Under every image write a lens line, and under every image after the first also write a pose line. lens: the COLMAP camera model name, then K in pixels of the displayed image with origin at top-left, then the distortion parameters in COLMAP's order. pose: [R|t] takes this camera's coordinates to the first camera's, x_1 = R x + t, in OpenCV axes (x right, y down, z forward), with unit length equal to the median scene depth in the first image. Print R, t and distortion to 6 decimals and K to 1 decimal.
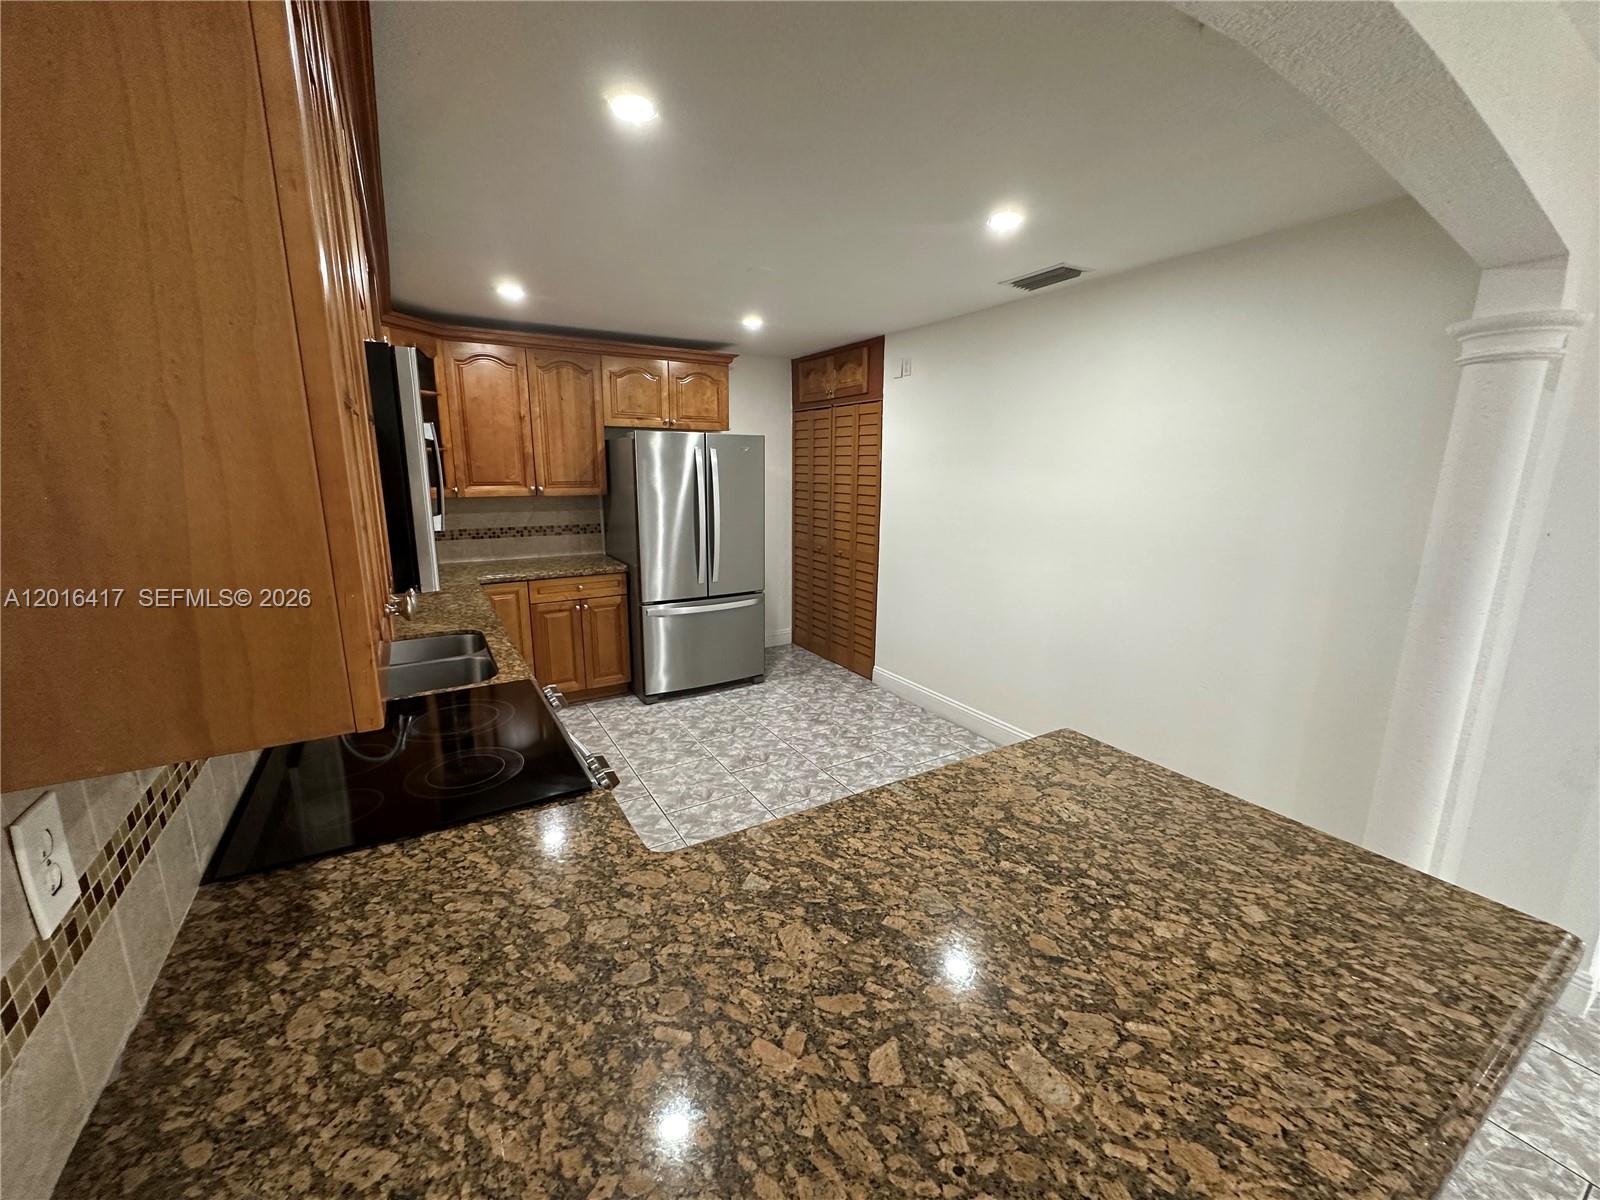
lens RADIAL K [[637.9, 0, 800.5], [0, 637.9, 599.2], [0, 0, 1]] dist [-0.003439, 0.000596]
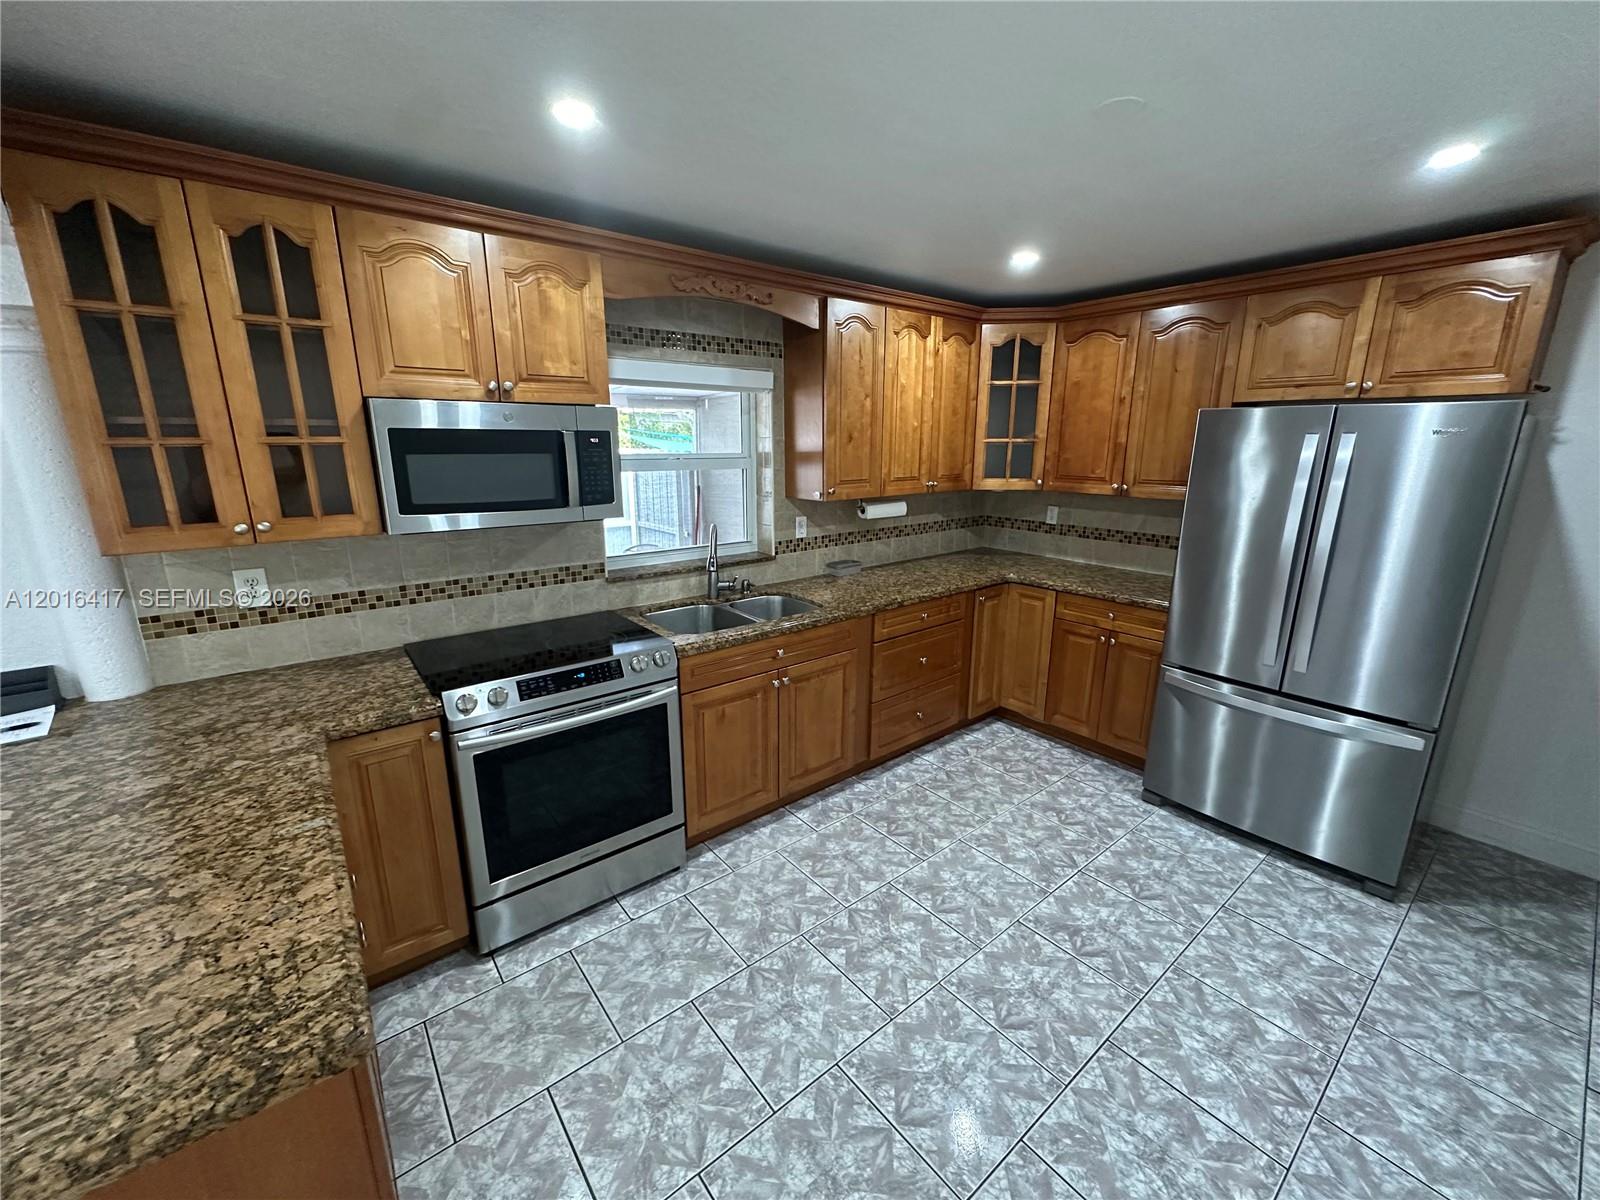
lens RADIAL K [[637.9, 0, 801.7], [0, 637.9, 598.6], [0, 0, 1]] dist [-0.003439, 0.000596]
pose [[0.131920, 0.232292, -0.963659, 0.409786], [-0.208757, 0.956862, 0.202076, -0.135918], [0.969029, 0.174513, 0.174722, 0.569229]]
